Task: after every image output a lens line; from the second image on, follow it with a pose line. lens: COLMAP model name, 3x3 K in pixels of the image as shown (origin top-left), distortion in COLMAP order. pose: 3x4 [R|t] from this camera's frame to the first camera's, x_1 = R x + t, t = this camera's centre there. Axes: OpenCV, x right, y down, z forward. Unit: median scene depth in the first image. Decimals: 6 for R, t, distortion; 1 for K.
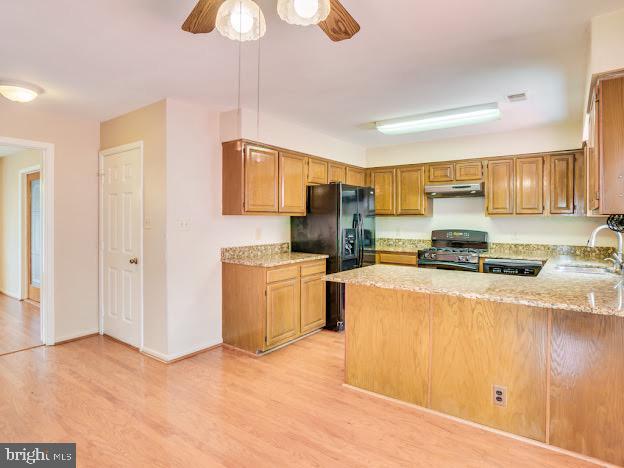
lens RADIAL K [[365.3, 0, 305.5], [0, 365.3, 217.4], [0, 0, 1]] dist [-0.043256, 0.022710]
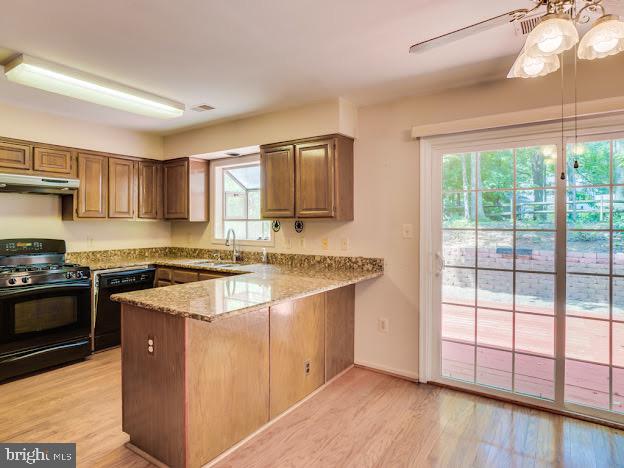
lens RADIAL K [[365.3, 0, 320.9], [0, 365.3, 221.2], [0, 0, 1]] dist [-0.043256, 0.022710]
pose [[-0.045920, 0.004043, 0.998937, -0.351714], [-0.003070, 0.999987, -0.004188, 0.000882], [-0.998940, -0.003259, -0.045907, 0.508381]]
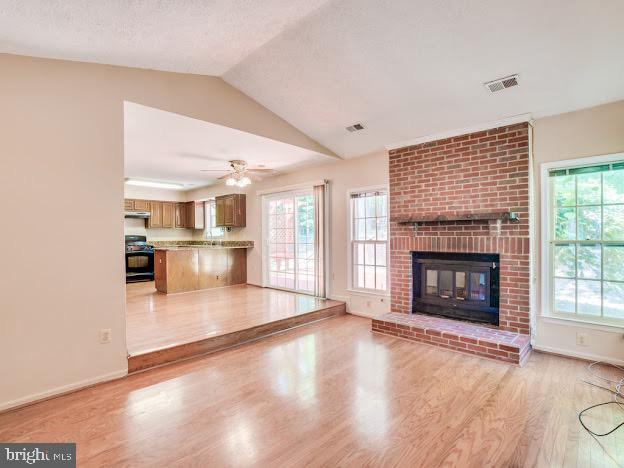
lens RADIAL K [[310.1, 0, 312.8], [0, 310.1, 233.3], [0, 0, 1]] dist [-0.053421, 0.009768]
pose [[0.125780, 0.003785, 0.992051, -1.176078], [0.005218, 0.999976, -0.004477, 0.040571], [-0.992044, 0.005740, 0.125757, -0.156866]]
